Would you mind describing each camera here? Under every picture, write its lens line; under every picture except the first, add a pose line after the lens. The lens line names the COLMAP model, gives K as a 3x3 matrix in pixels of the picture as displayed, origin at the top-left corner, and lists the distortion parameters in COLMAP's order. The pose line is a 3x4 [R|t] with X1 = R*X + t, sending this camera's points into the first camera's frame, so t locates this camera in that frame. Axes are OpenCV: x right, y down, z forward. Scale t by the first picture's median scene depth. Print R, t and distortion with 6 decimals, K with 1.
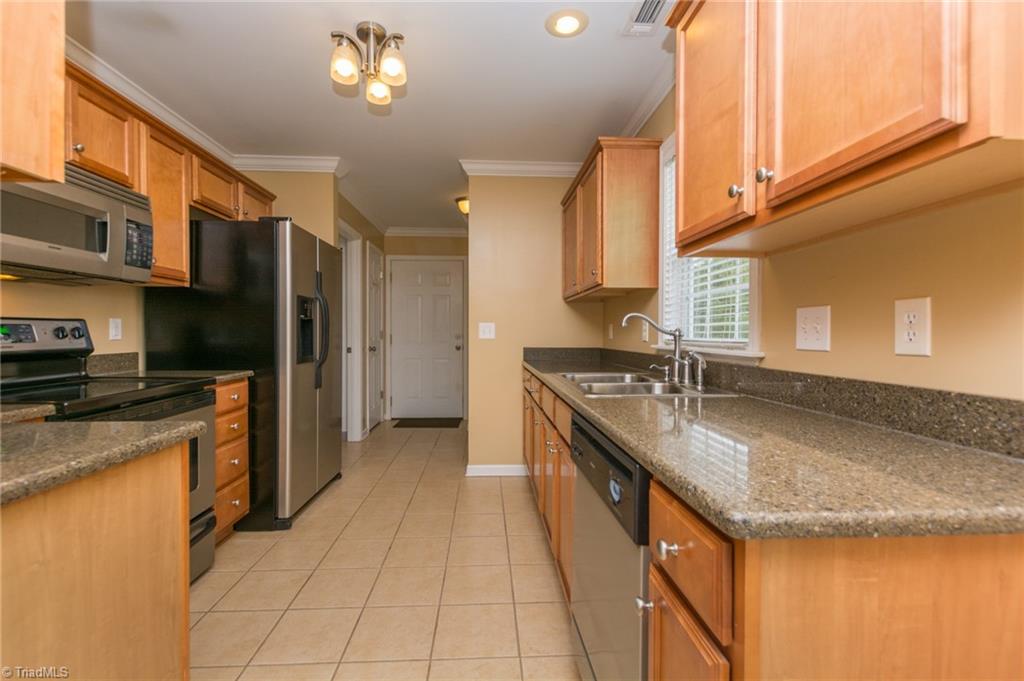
lens RADIAL K [[468.4, 0, 512.0], [0, 468.4, 336.4], [0, 0, 1]] dist [-0.001007, -0.000176]
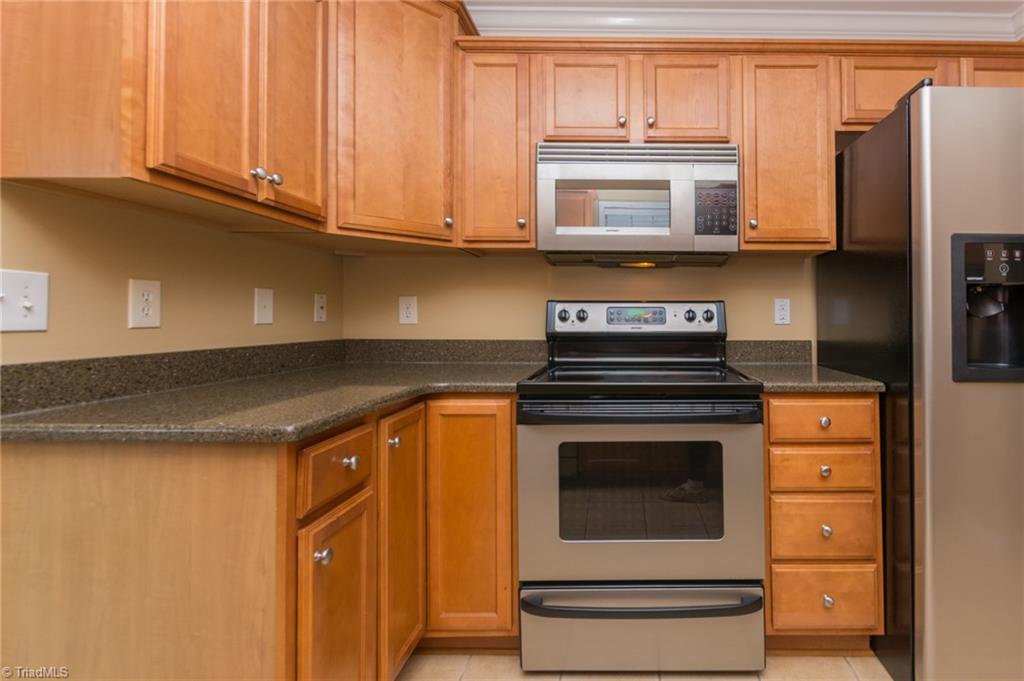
lens RADIAL K [[477.5, 0, 511.7], [0, 477.5, 309.9], [0, 0, 1]] dist [0.001907, 0.000213]
pose [[-0.050064, -0.016537, -0.998609, 0.046301], [-0.011375, 0.999808, -0.015987, 0.000832], [0.998681, 0.010559, -0.050242, 0.630651]]
